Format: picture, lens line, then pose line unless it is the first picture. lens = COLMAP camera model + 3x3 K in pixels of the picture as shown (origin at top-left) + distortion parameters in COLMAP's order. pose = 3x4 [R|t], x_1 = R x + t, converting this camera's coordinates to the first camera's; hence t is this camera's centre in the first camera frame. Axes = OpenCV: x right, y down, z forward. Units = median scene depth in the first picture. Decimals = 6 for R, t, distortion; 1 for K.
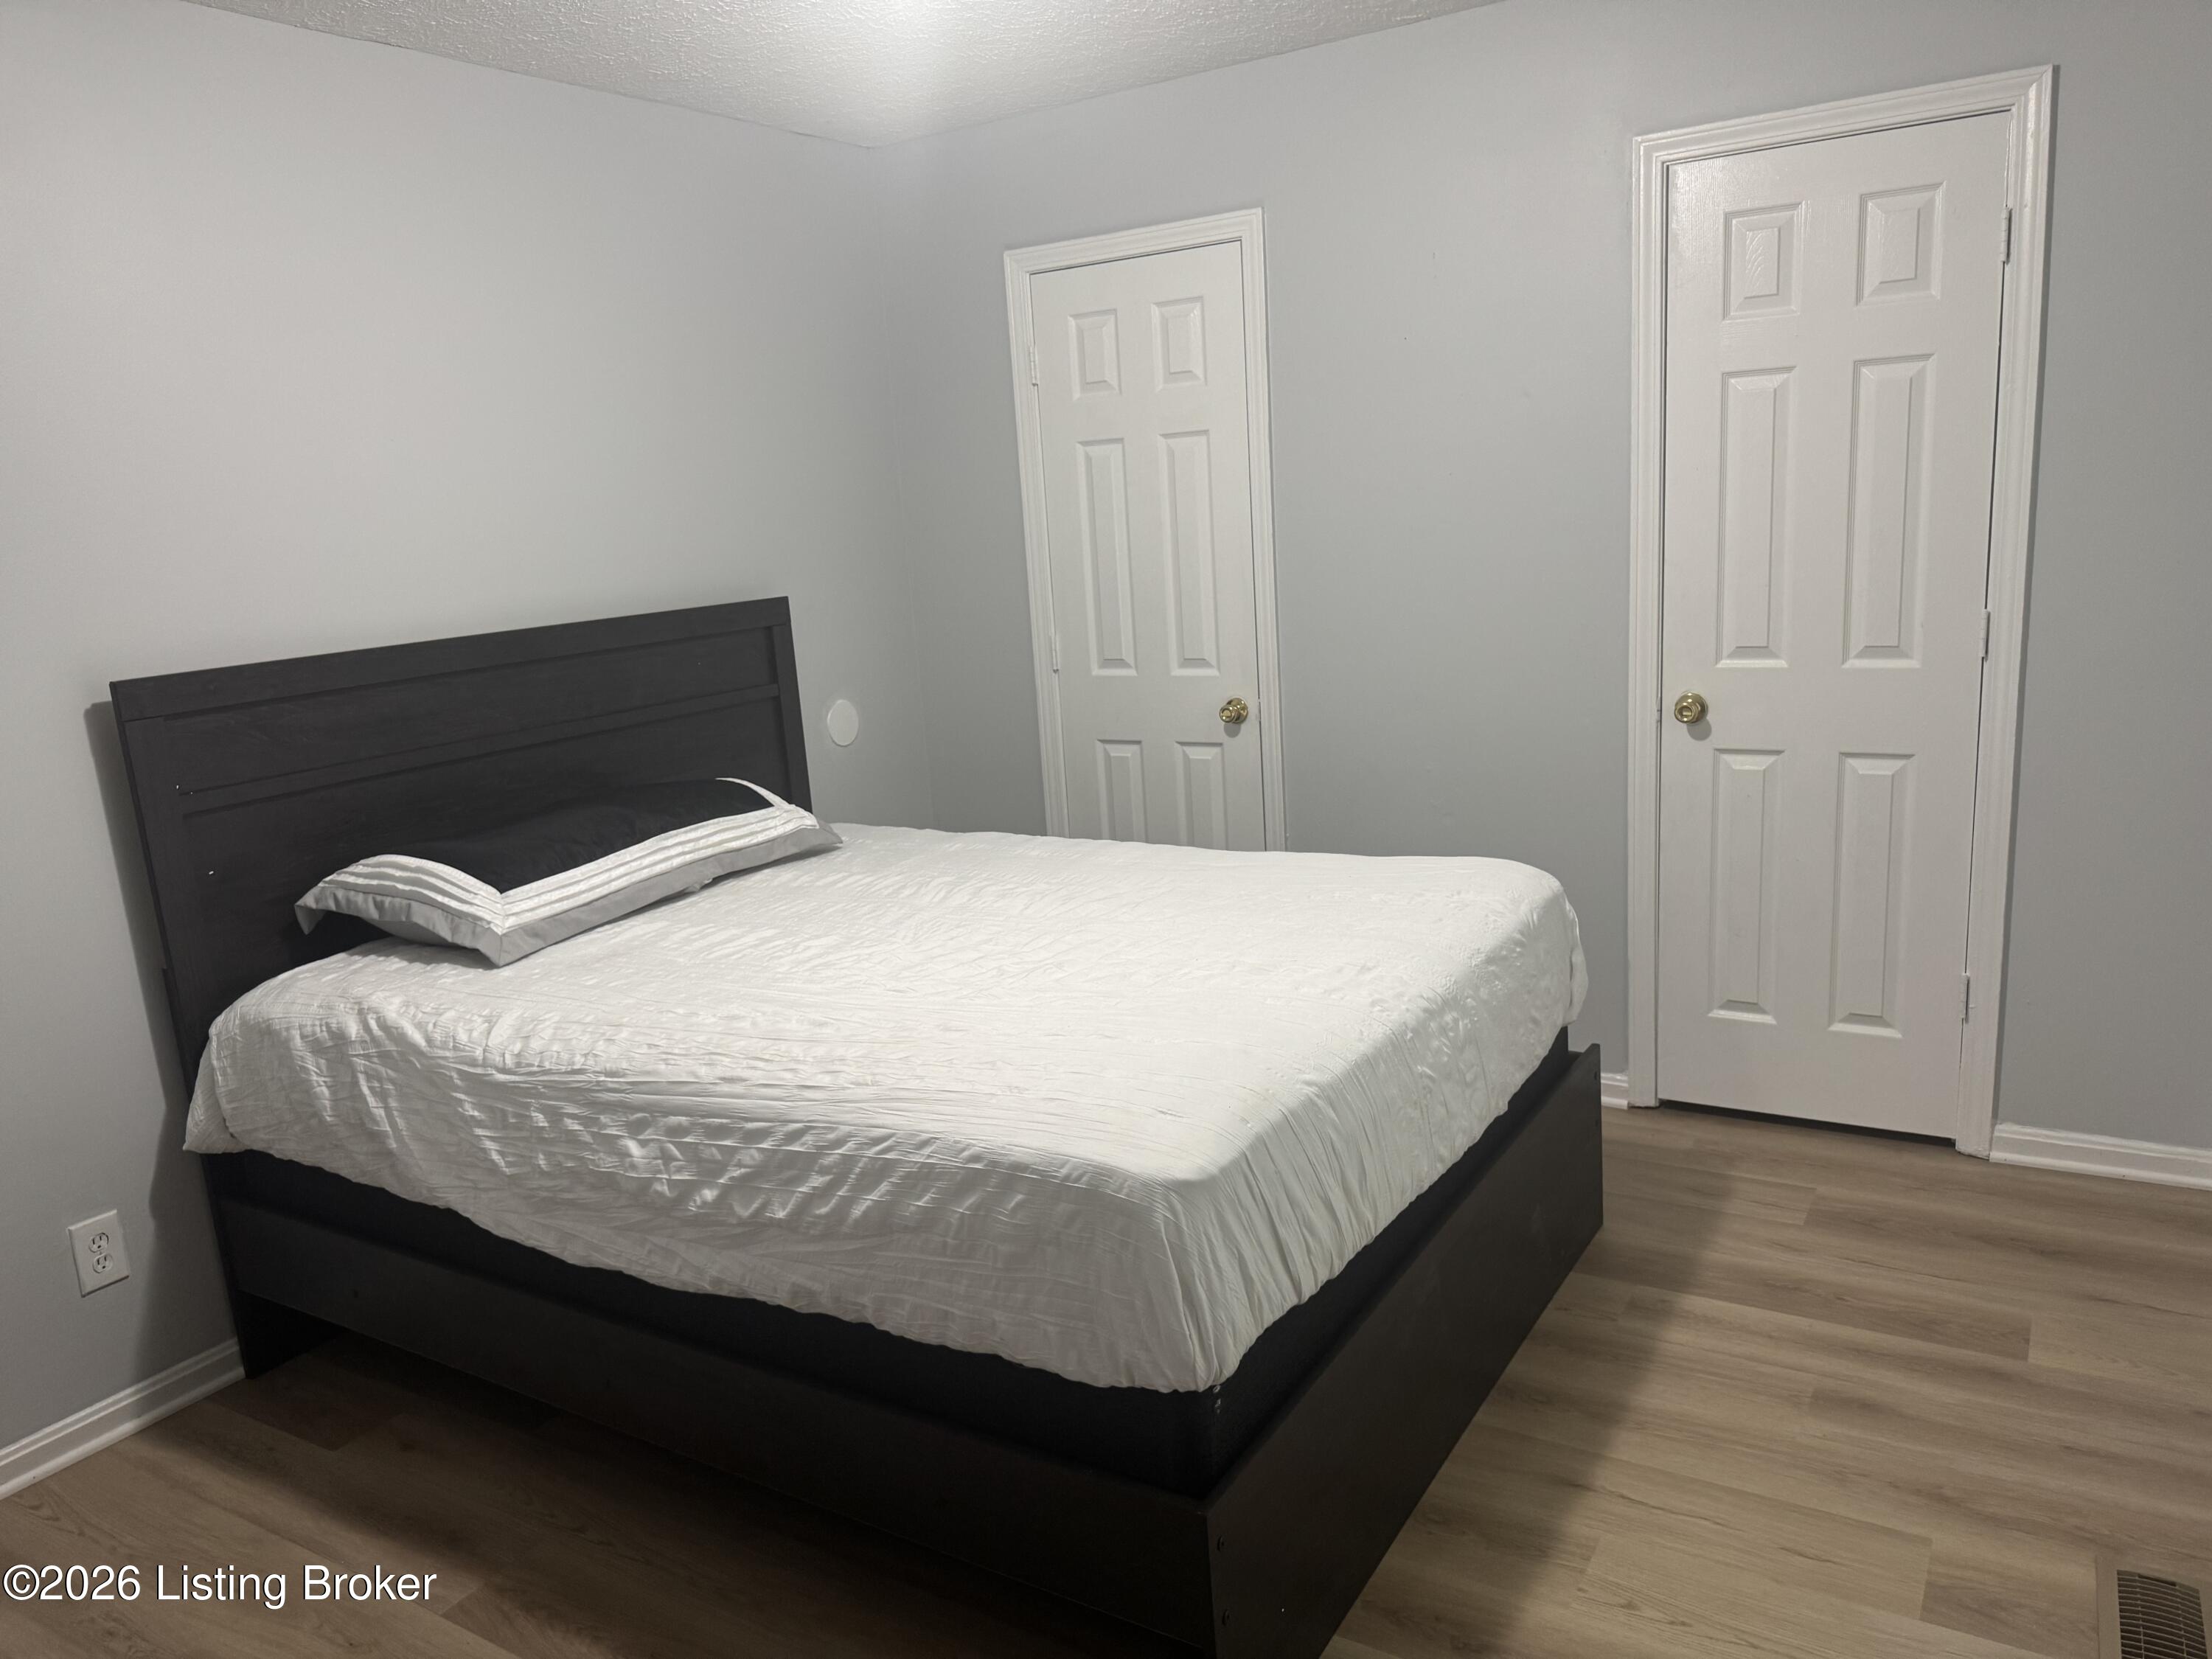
lens RADIAL K [[1520.2, 0, 1117.0], [0, 1520.2, 828.9], [0, 0, 1]] dist [0.004529, -0.015874]
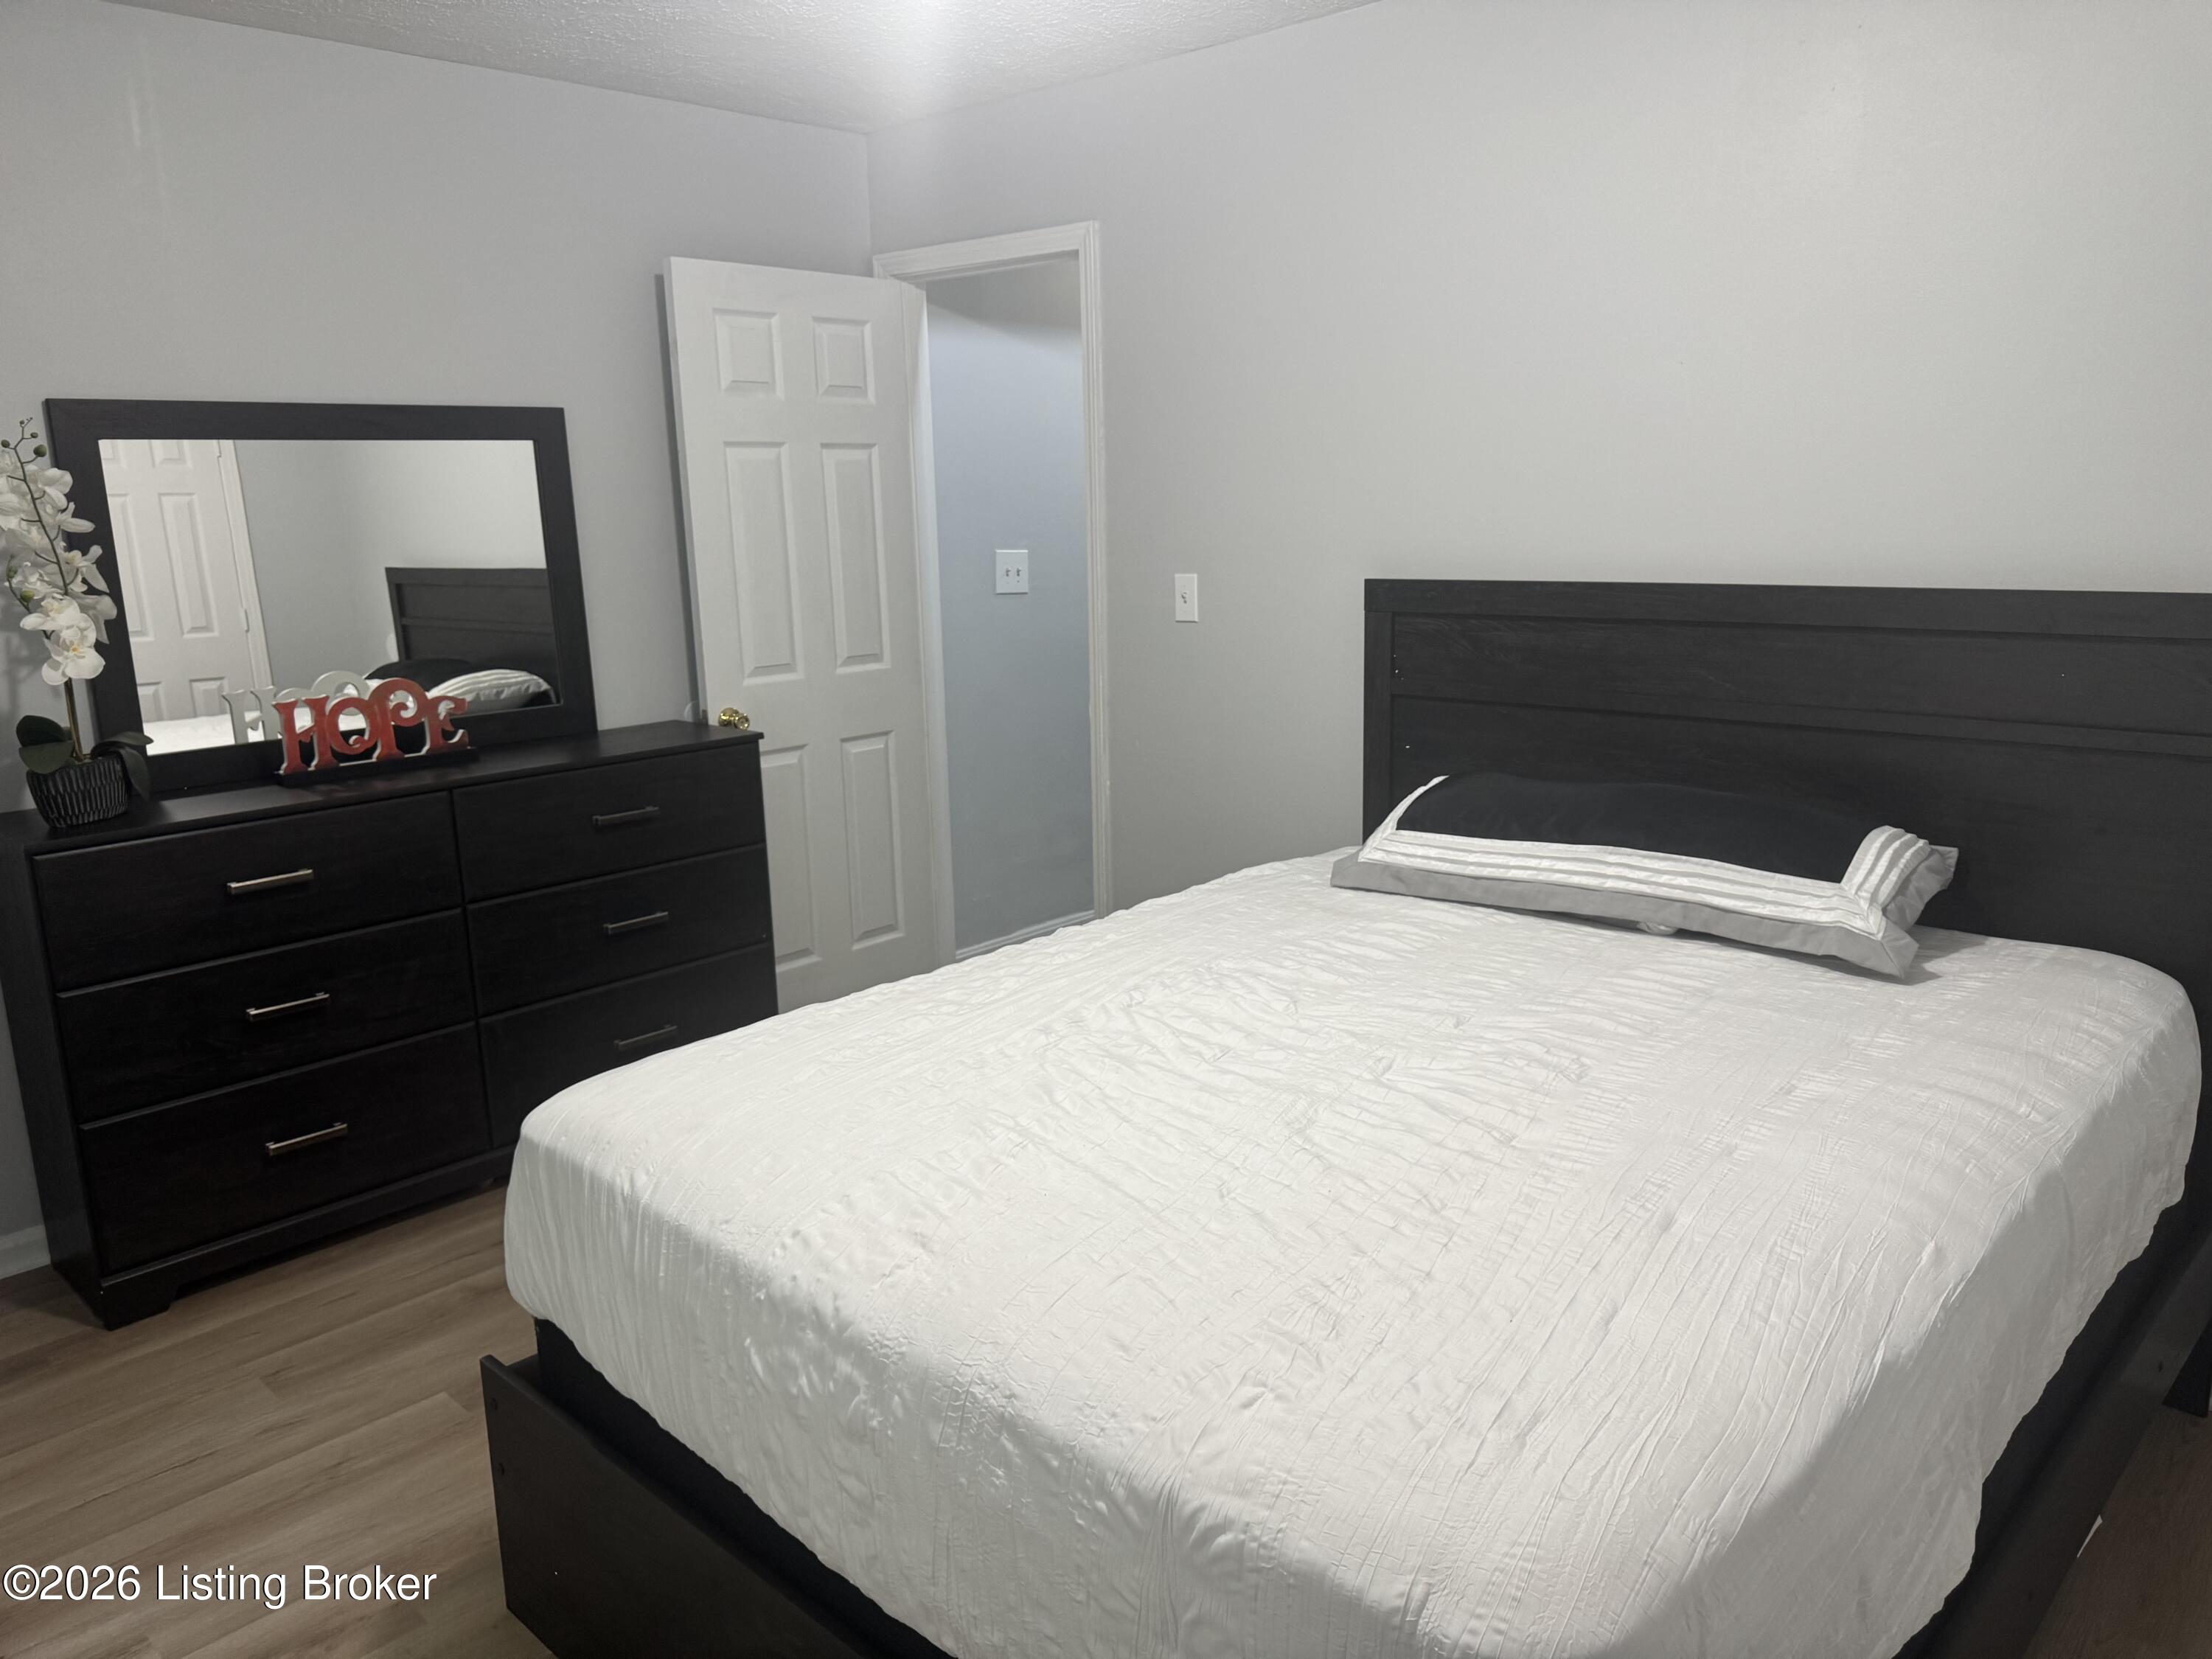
lens RADIAL K [[1520.2, 0, 1117.0], [0, 1520.2, 828.9], [0, 0, 1]] dist [0.004529, -0.015874]
pose [[-0.177544, 0.279950, -0.943454, 0.570828], [-0.174734, 0.934485, 0.310170, -0.232193], [0.968476, 0.219923, -0.116996, 0.890745]]
